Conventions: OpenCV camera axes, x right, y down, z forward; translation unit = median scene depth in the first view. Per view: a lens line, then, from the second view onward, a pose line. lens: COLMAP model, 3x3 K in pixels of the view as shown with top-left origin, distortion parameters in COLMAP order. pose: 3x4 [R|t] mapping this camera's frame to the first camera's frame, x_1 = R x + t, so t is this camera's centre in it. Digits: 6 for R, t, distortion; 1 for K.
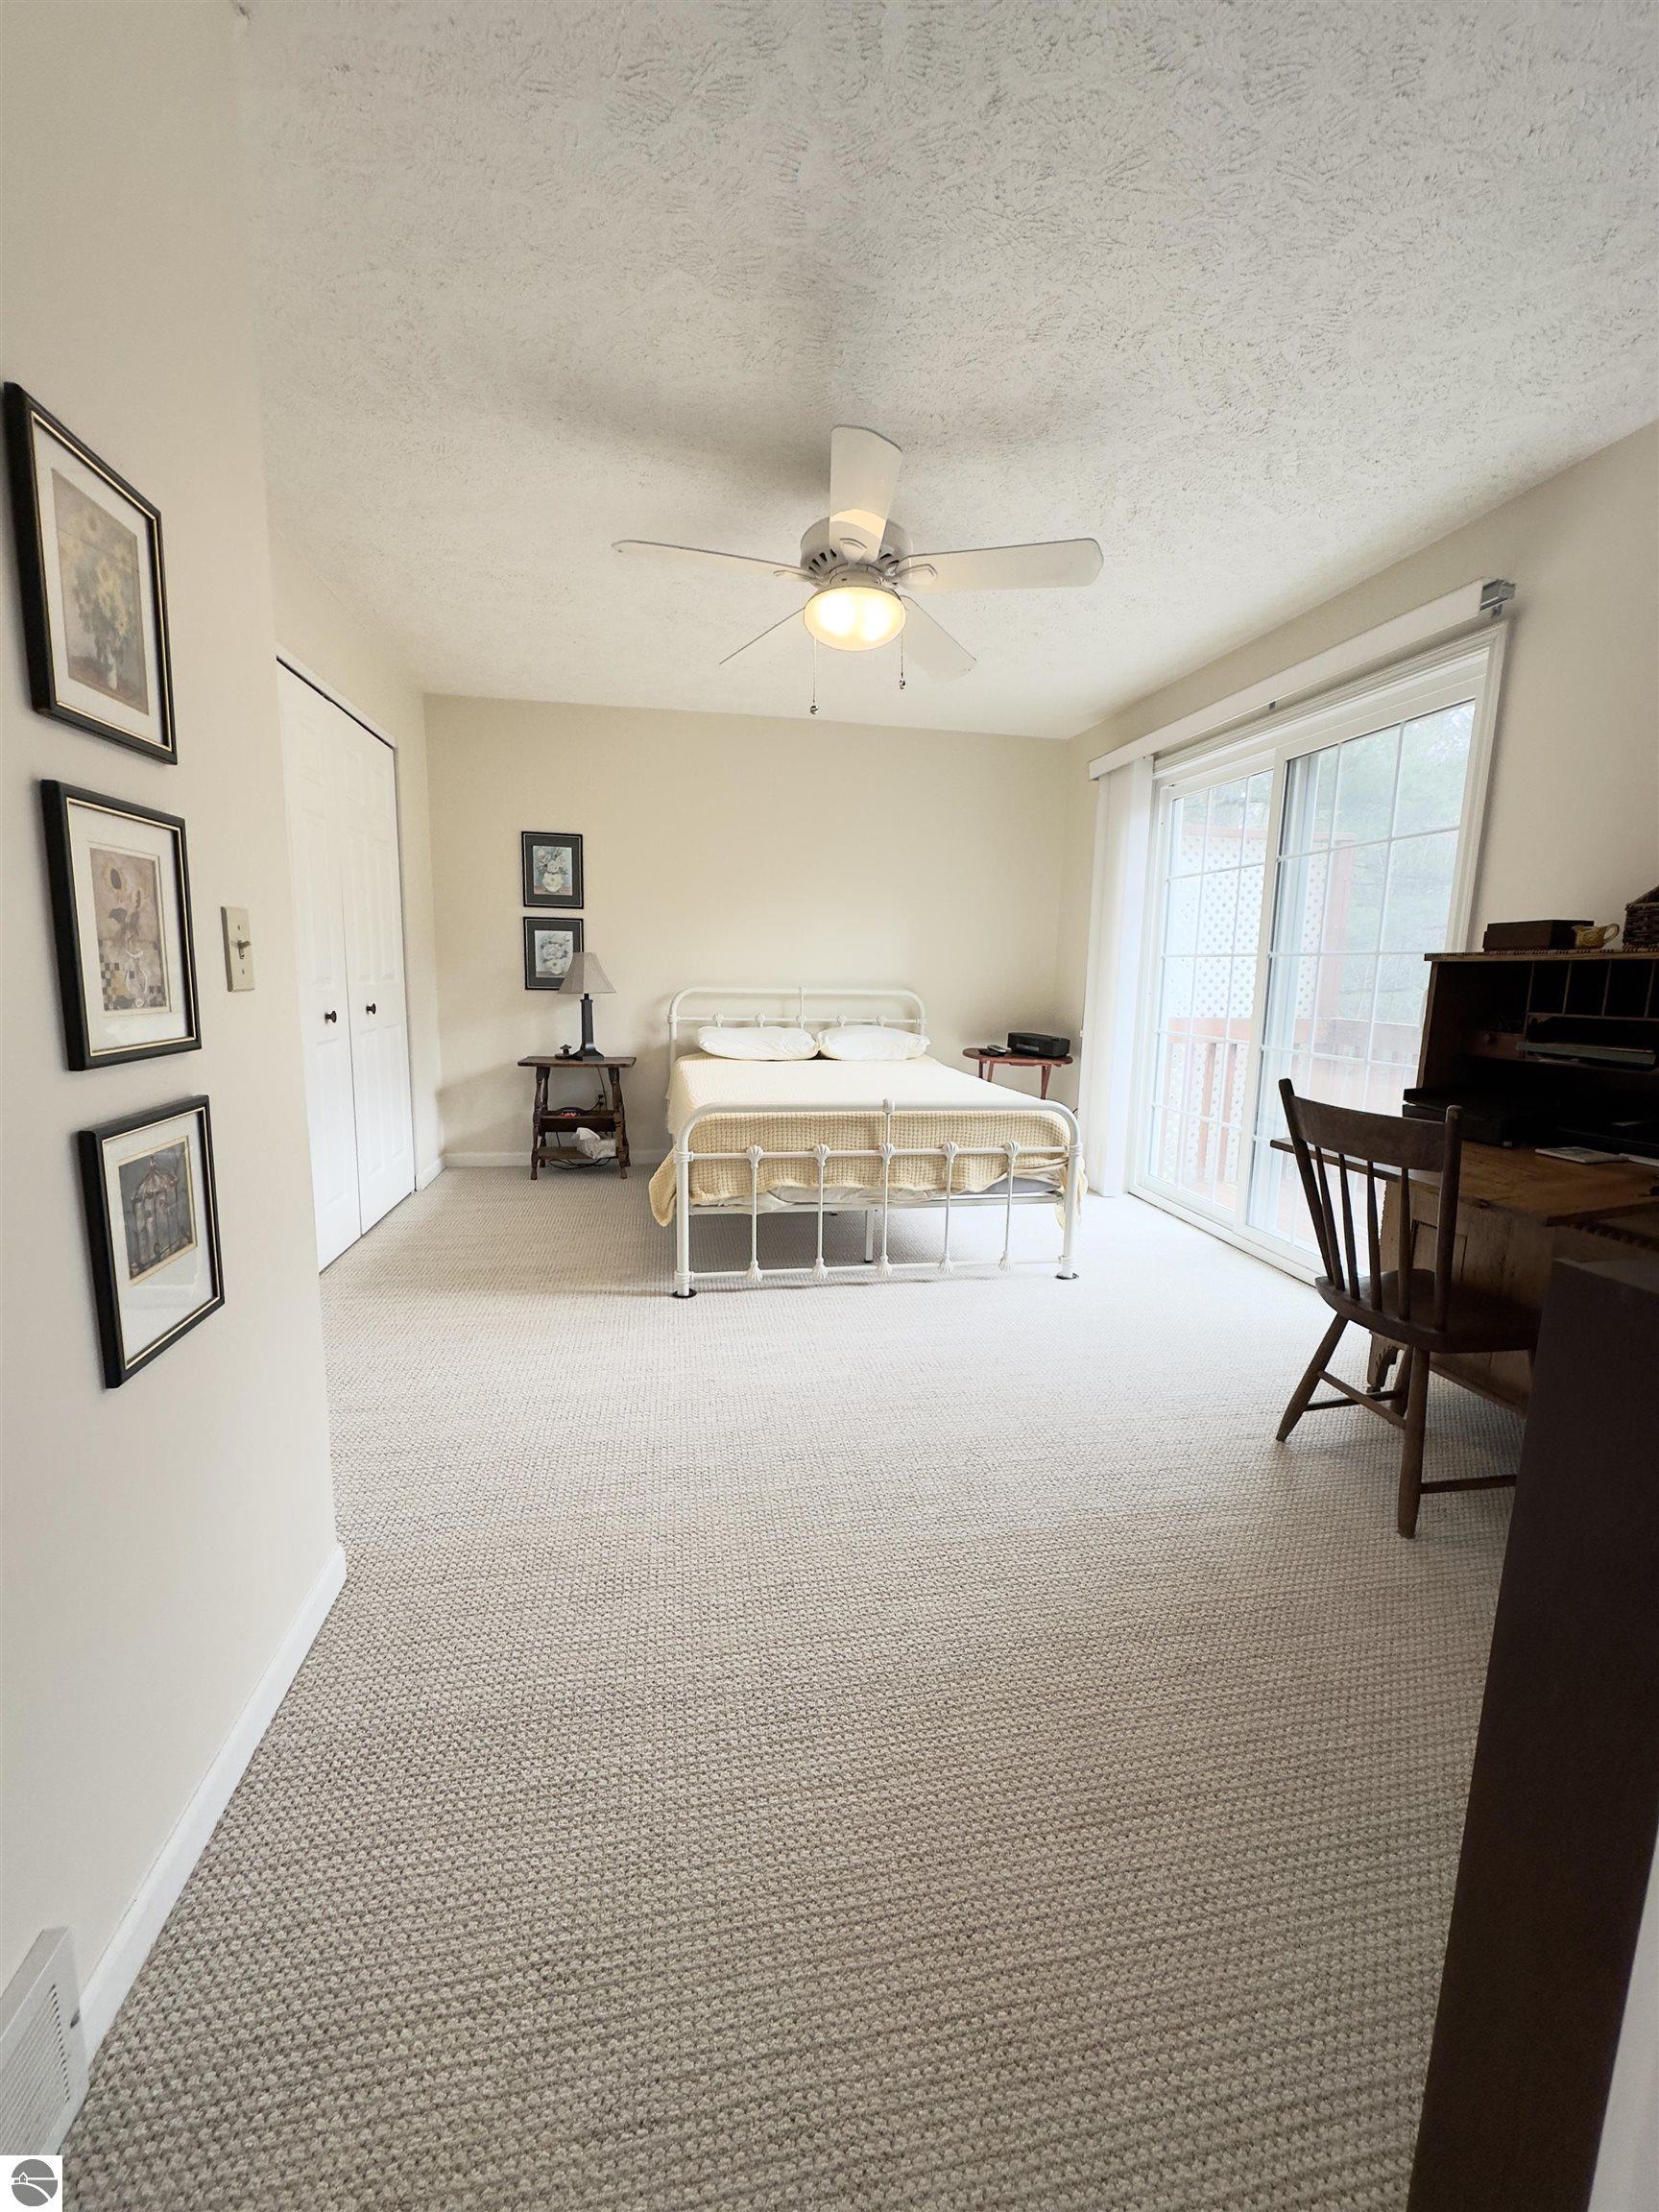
lens RADIAL K [[875.0, 0, 833.9], [0, 875.0, 1107.8], [0, 0, 1]] dist [-0.001728, 0.000113]
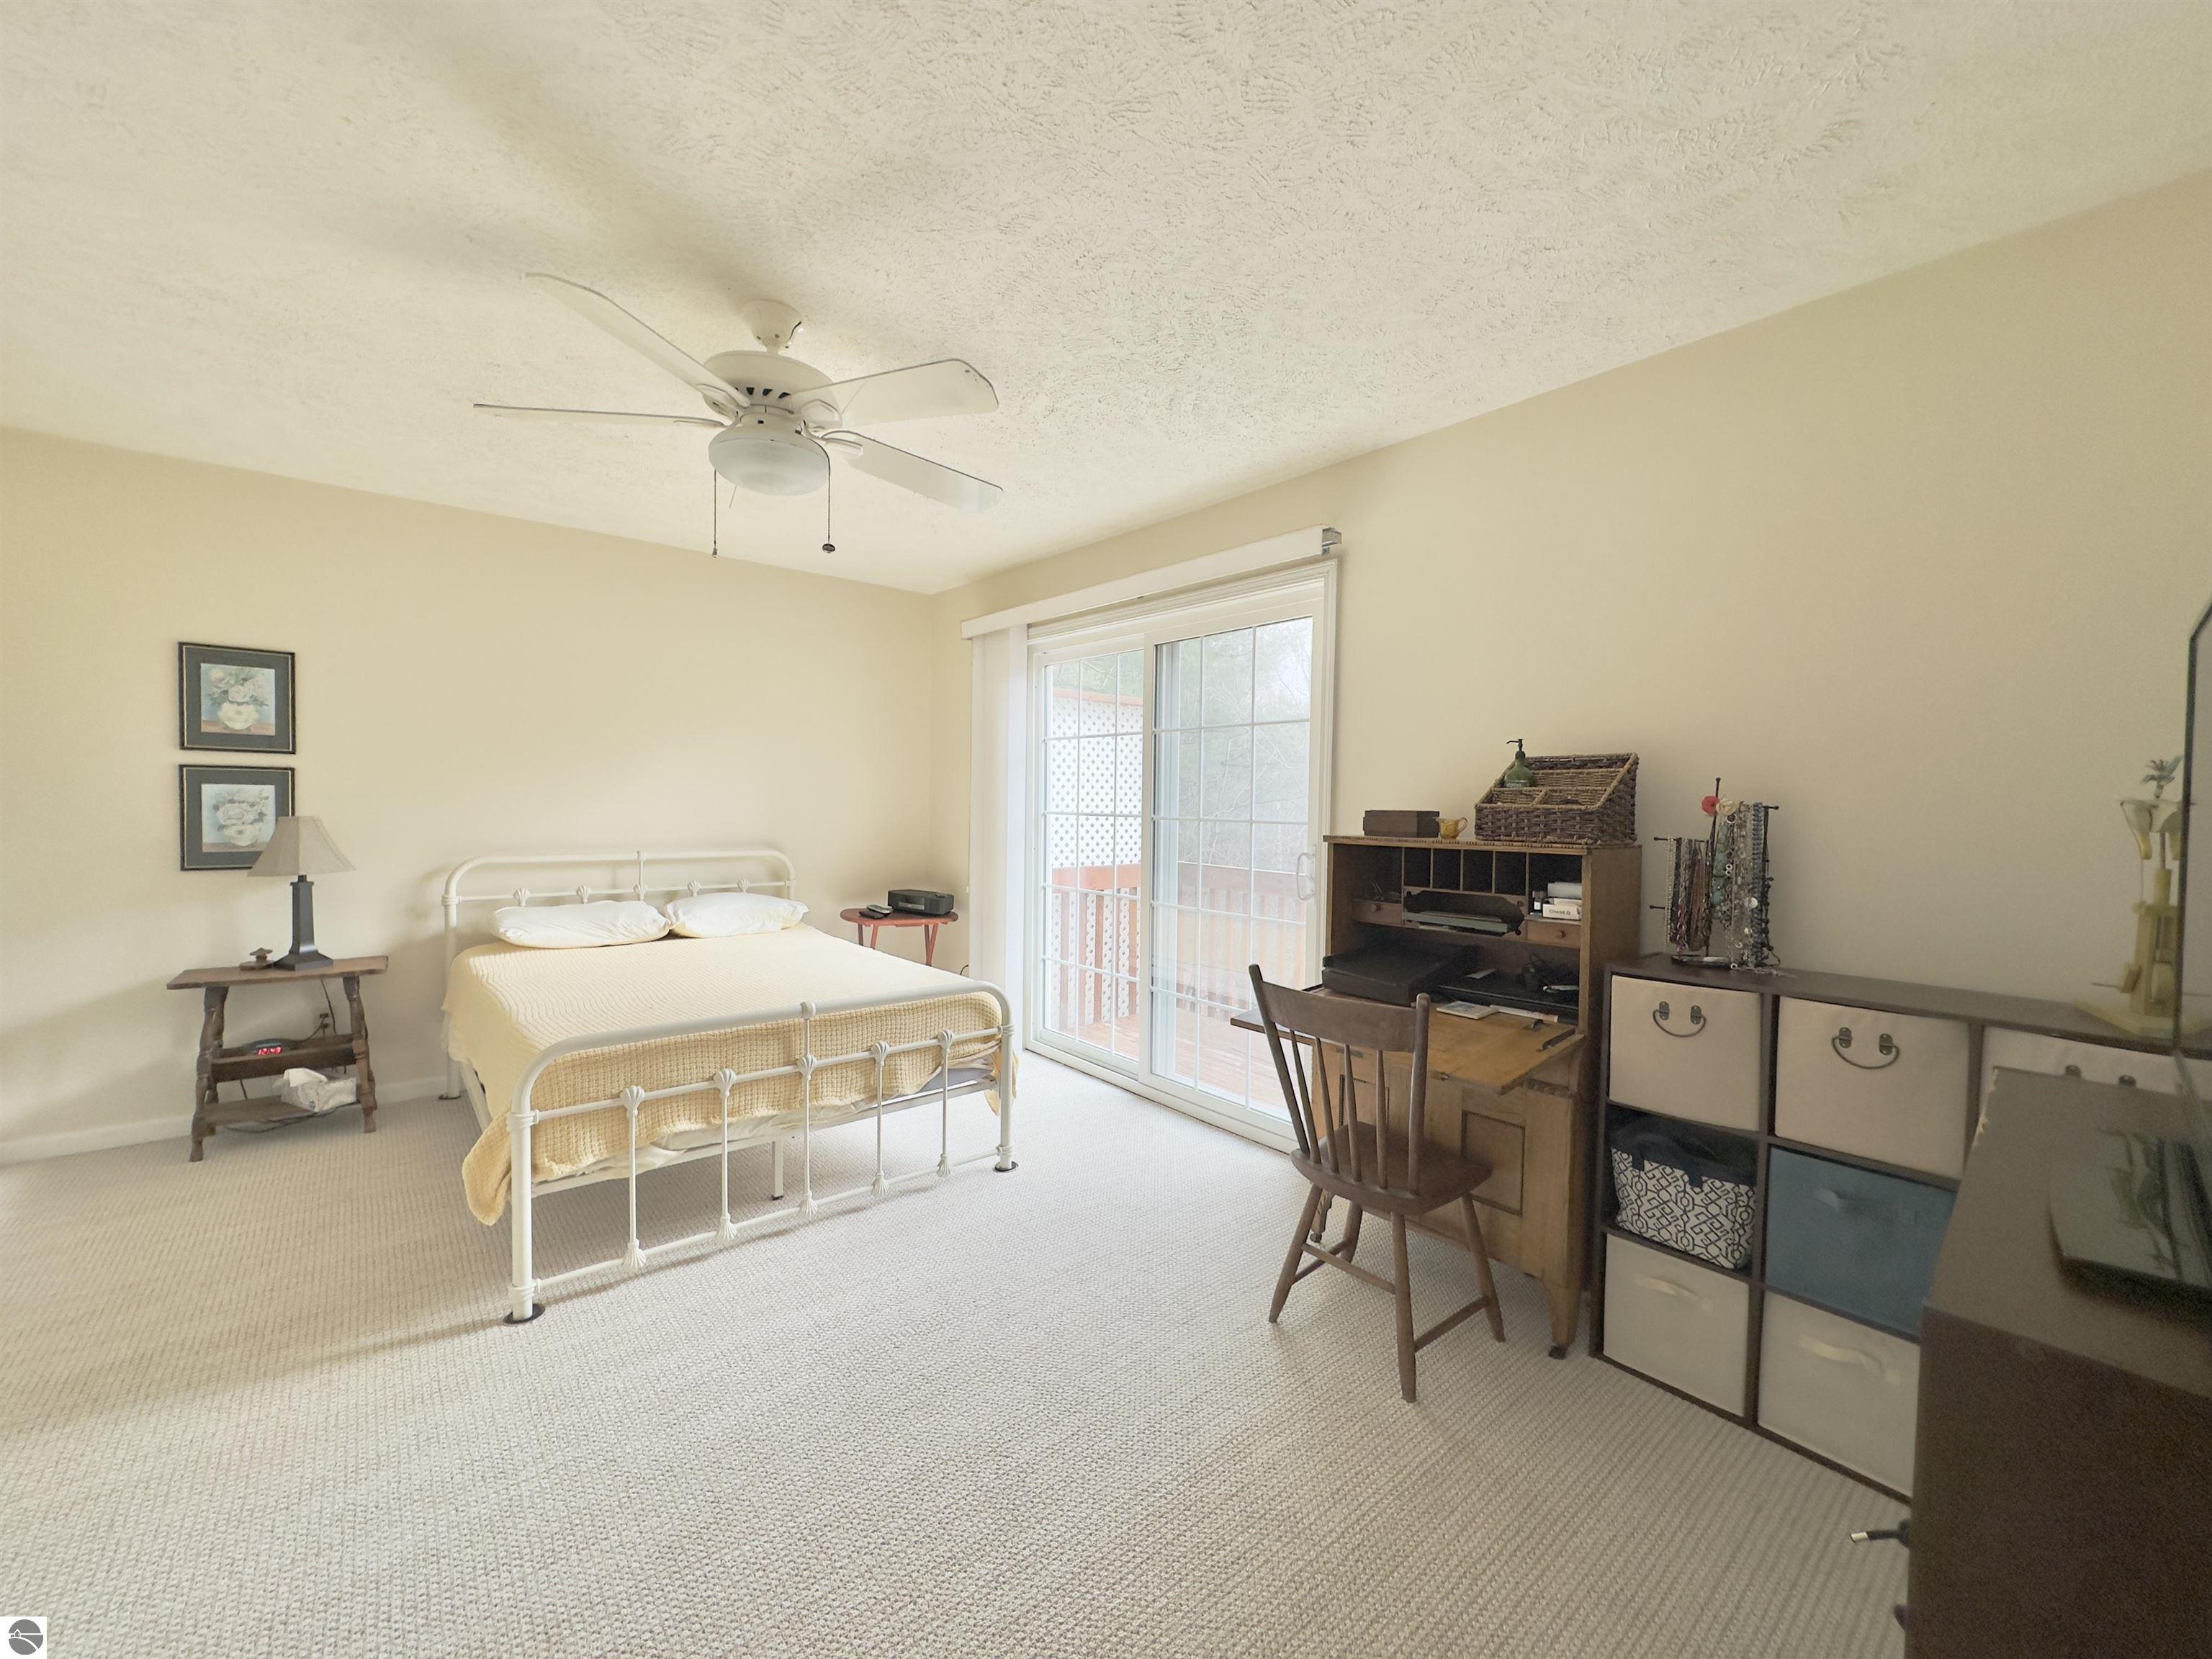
lens RADIAL K [[875.0, 0, 1100.8], [0, 875.0, 834.7], [0, 0, 1]] dist [-0.001728, 0.000113]
pose [[0.870955, -0.025284, 0.490711, -0.099436], [0.078682, 0.992965, -0.088489, -0.072147], [-0.485021, 0.115680, 0.866817, 0.110341]]
